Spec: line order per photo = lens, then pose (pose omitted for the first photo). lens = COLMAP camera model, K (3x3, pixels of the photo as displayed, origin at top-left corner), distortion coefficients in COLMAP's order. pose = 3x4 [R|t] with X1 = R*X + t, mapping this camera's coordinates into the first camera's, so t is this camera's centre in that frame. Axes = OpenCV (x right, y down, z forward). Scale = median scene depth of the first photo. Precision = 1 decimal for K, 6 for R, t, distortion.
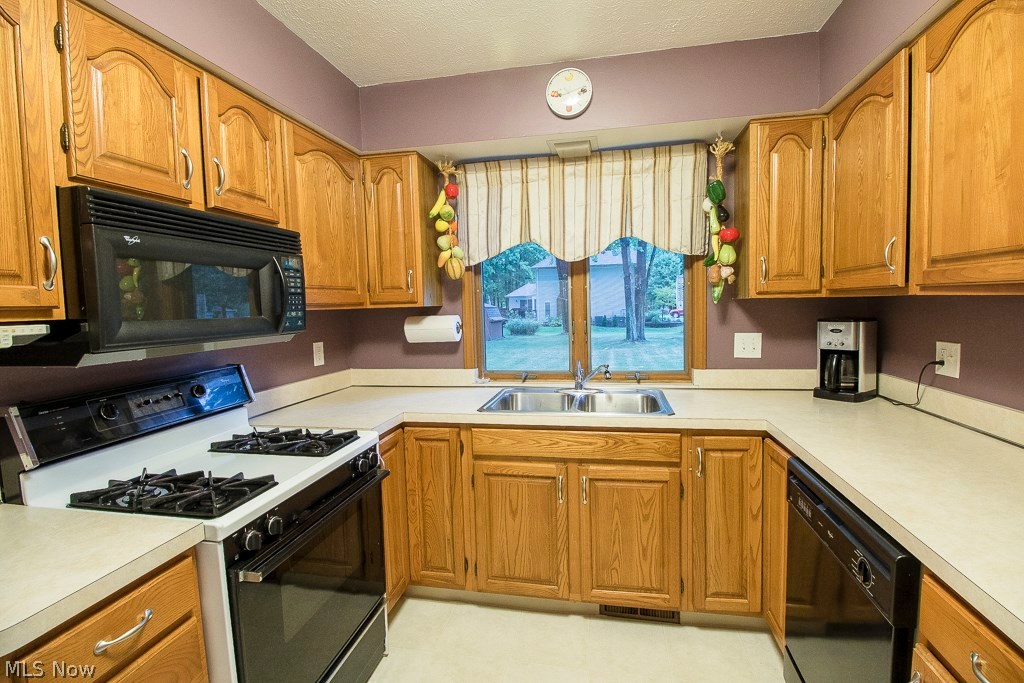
lens RADIAL K [[479.7, 0, 515.6], [0, 479.7, 340.5], [0, 0, 1]] dist [-0.002619, -0.000680]
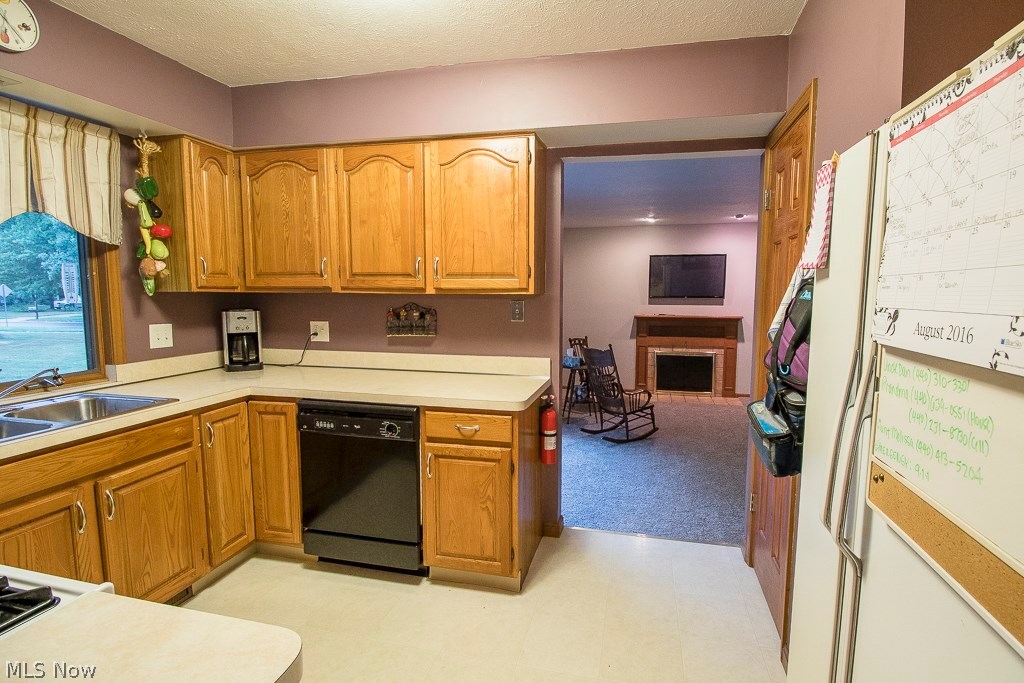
lens RADIAL K [[488.6, 0, 537.8], [0, 488.6, 342.9], [0, 0, 1]] dist [-0.000970, -0.000972]
pose [[0.032101, -0.077733, 0.996457, -0.677972], [0.072229, 0.994545, 0.075257, 0.005092], [-0.996871, 0.069558, 0.037540, 0.154235]]
